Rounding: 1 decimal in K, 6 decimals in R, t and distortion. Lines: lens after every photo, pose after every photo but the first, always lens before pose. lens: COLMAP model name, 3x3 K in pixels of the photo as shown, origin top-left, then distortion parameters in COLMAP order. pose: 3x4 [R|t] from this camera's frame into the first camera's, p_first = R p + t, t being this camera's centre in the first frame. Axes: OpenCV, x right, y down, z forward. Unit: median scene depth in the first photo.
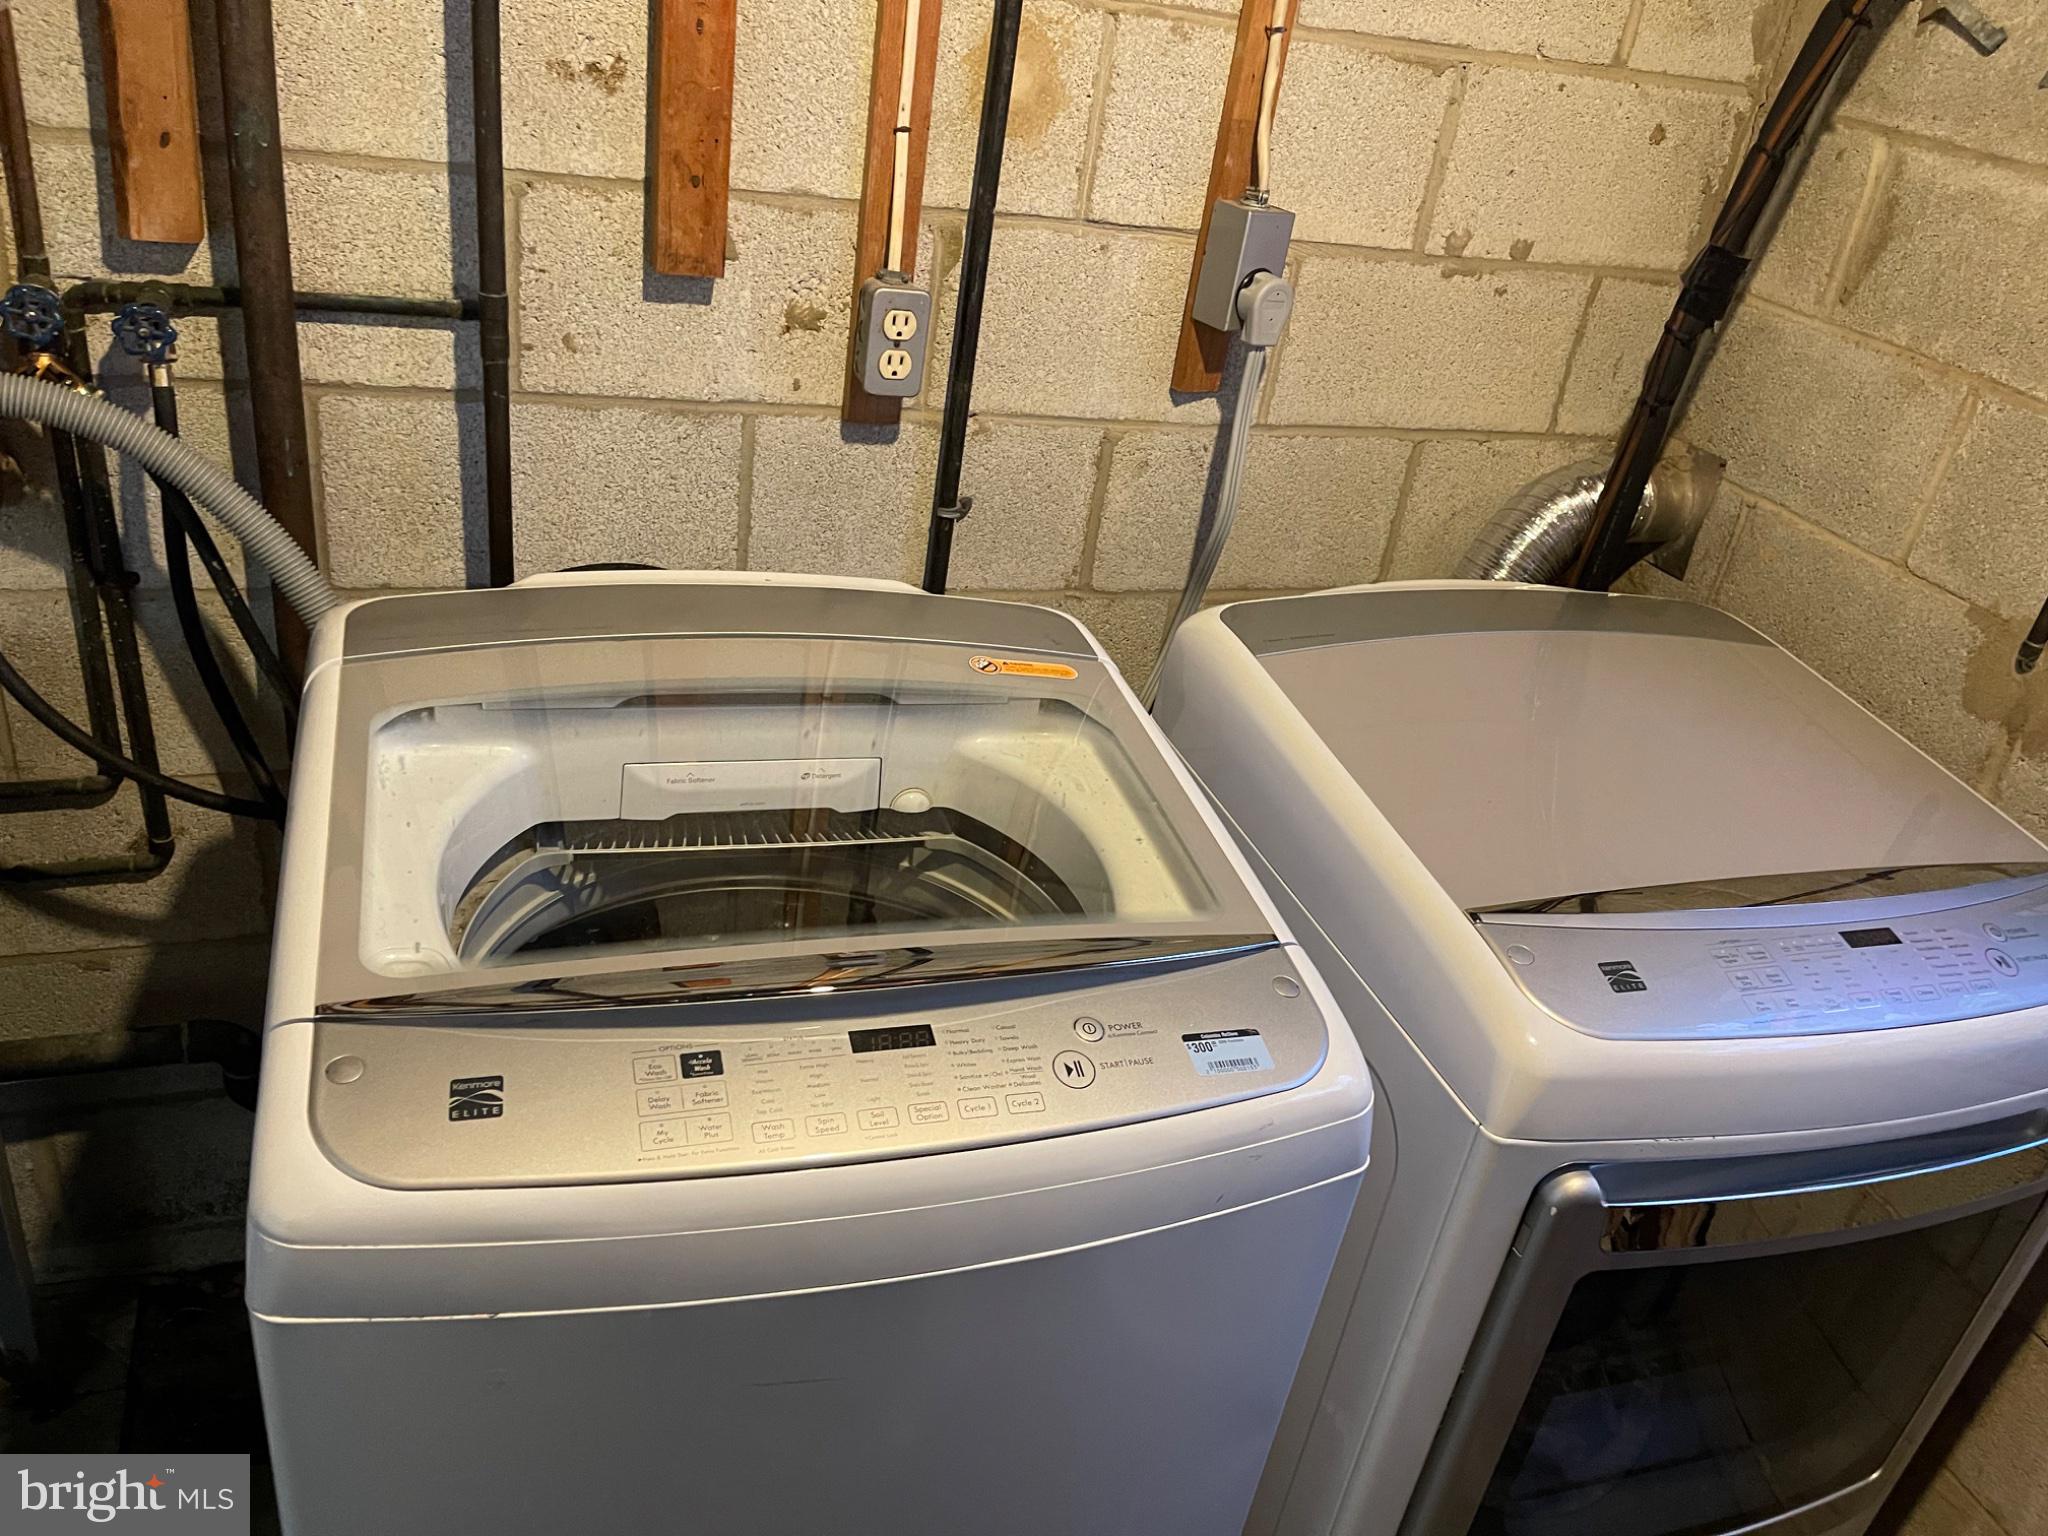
lens RADIAL K [[1532.3, 0, 1013.0], [0, 1532.3, 779.3], [0, 0, 1]] dist [0.068601, -0.082245]
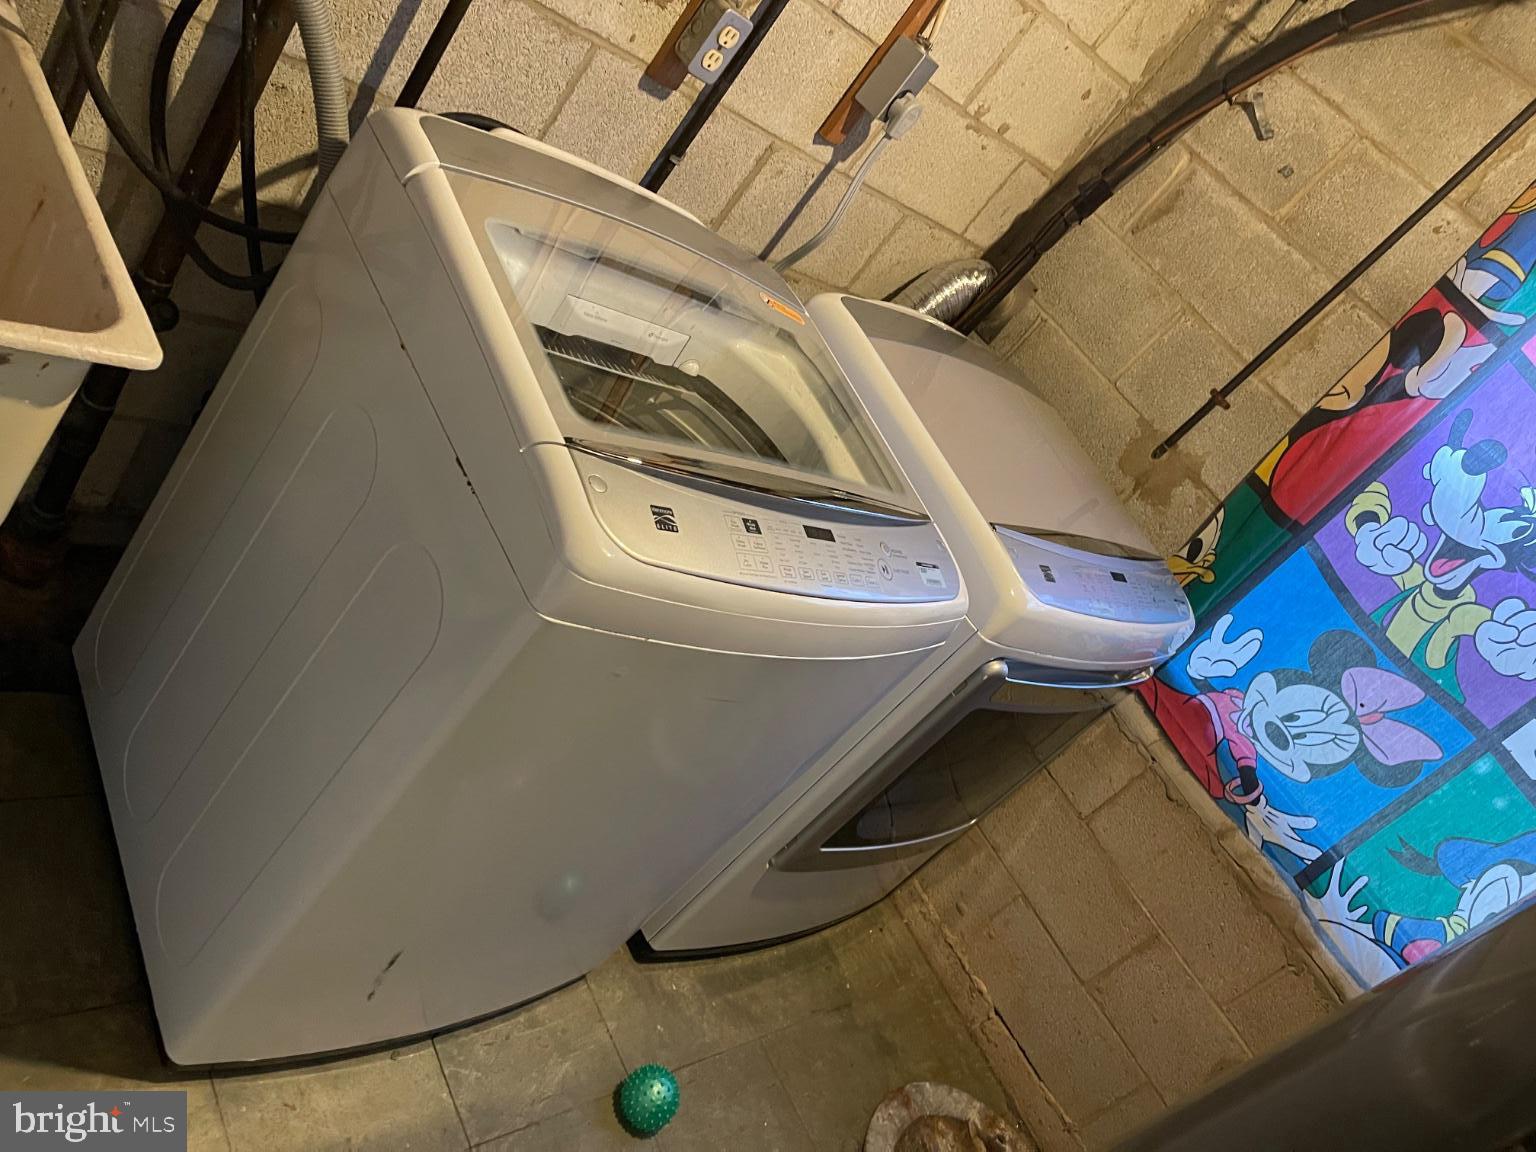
lens RADIAL K [[1149.2, 0, 757.3], [0, 1149.2, 561.9], [0, 0, 1]] dist [0.068601, -0.082245]
pose [[0.844928, 0.211608, 0.491242, -0.450726], [-0.304162, 0.945550, 0.115847, 0.037298], [-0.439979, -0.247300, 0.863285, -0.080943]]
